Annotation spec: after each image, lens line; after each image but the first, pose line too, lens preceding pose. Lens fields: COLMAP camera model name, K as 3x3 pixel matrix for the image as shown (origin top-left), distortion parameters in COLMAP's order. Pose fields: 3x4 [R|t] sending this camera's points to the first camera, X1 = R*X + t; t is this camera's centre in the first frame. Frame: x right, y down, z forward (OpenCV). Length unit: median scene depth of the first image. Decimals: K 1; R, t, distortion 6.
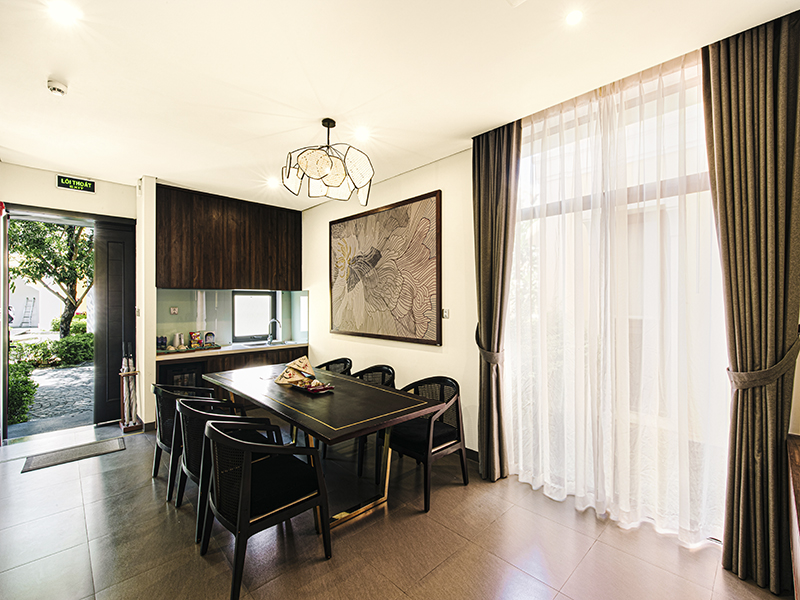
lens RADIAL K [[363.6, 0, 400.0], [0, 363.6, 300.0], [0, 0, 1]] dist [0.002558, 0.000543]
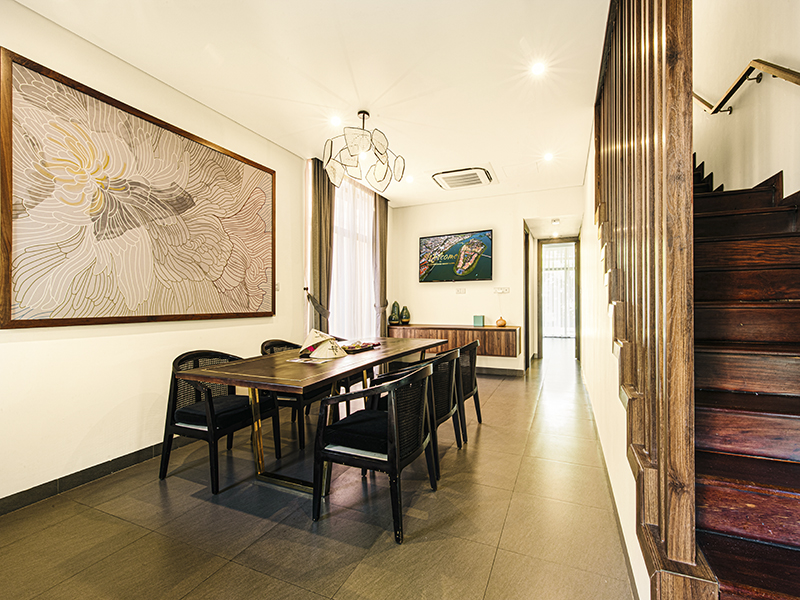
lens RADIAL K [[363.6, 0, 400.0], [0, 363.6, 300.0], [0, 0, 1]] dist [0.002558, 0.000543]
pose [[-0.375378, 0.006289, 0.926850, -0.947376], [-0.005229, 0.999947, -0.008903, 0.079255], [-0.926857, -0.008188, -0.375325, 0.978884]]
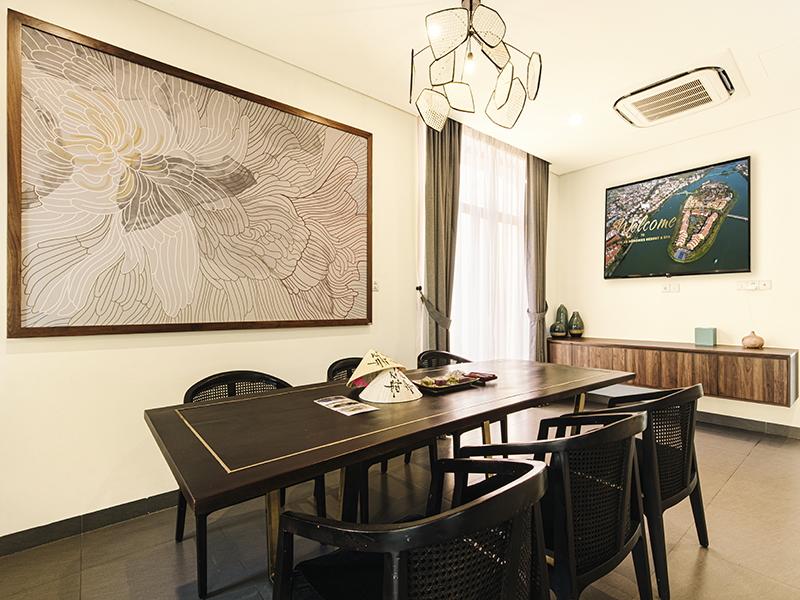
lens RADIAL K [[380.3, 0, 408.5], [0, 380.3, 305.7], [0, 0, 1]] dist [-0.002760, 0.000280]
pose [[0.070837, -0.000664, 0.997488, -0.681453], [-0.006797, 0.999976, 0.001148, 0.075661], [-0.997465, -0.006862, 0.070831, 0.790037]]
